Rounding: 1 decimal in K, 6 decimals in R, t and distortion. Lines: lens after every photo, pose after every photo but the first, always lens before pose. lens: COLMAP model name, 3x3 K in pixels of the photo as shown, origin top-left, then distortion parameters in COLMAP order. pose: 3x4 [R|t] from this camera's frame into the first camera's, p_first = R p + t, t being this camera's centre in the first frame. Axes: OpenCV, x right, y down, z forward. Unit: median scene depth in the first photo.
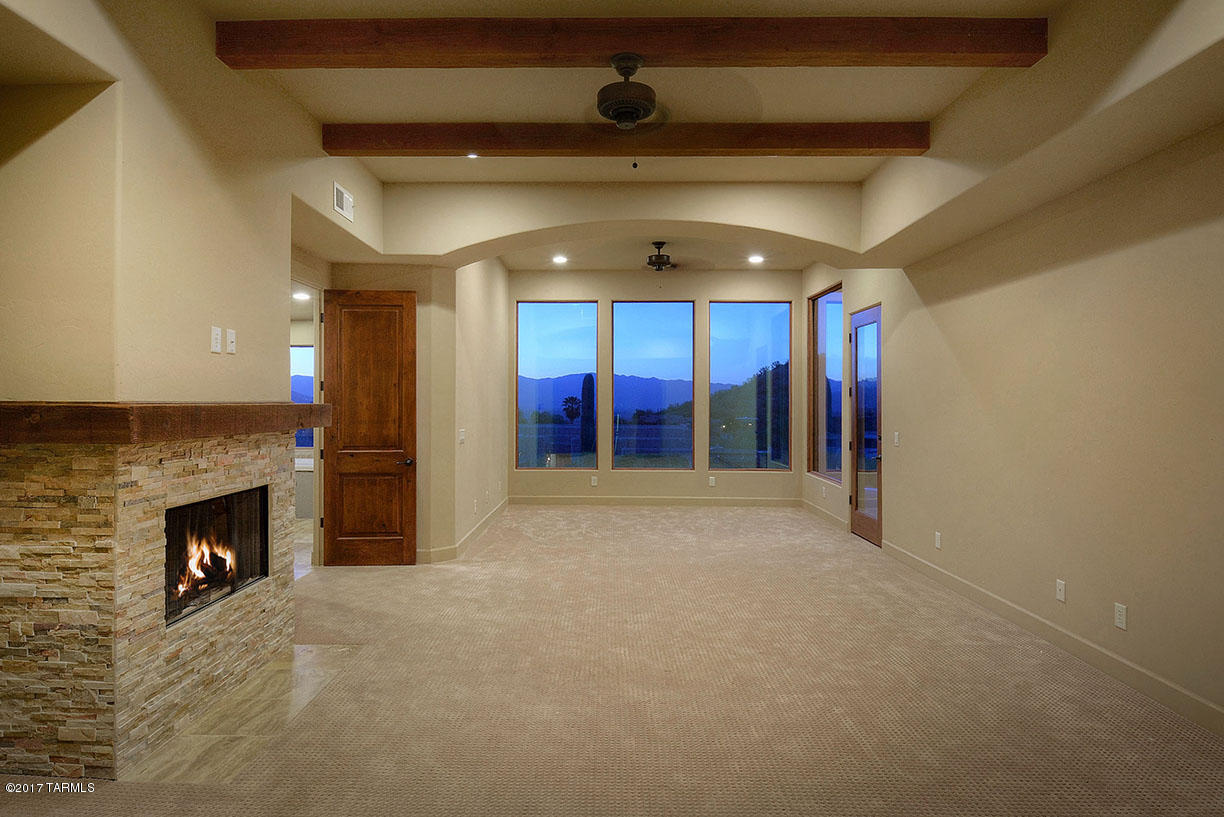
lens RADIAL K [[678.3, 0, 612.0], [0, 678.3, 408.5], [0, 0, 1]] dist [-0.003574, -0.002642]
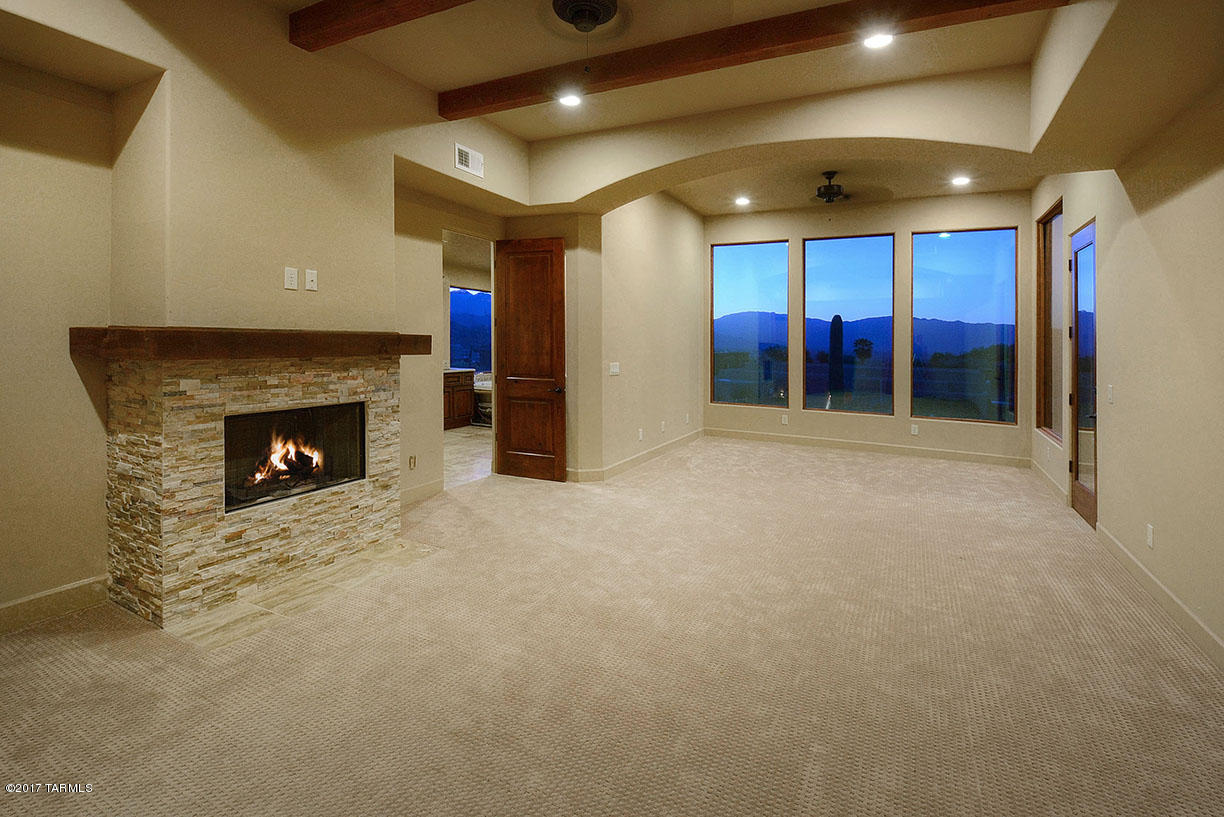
lens RADIAL K [[591.3, 0, 611.8], [0, 591.3, 349.2], [0, 0, 1]] dist [0.017572, -0.016037]
pose [[0.899054, 0.022309, -0.437269, 0.320627], [-0.021241, 0.999747, 0.007334, 0.003678], [0.437322, 0.002695, 0.899301, 0.243564]]
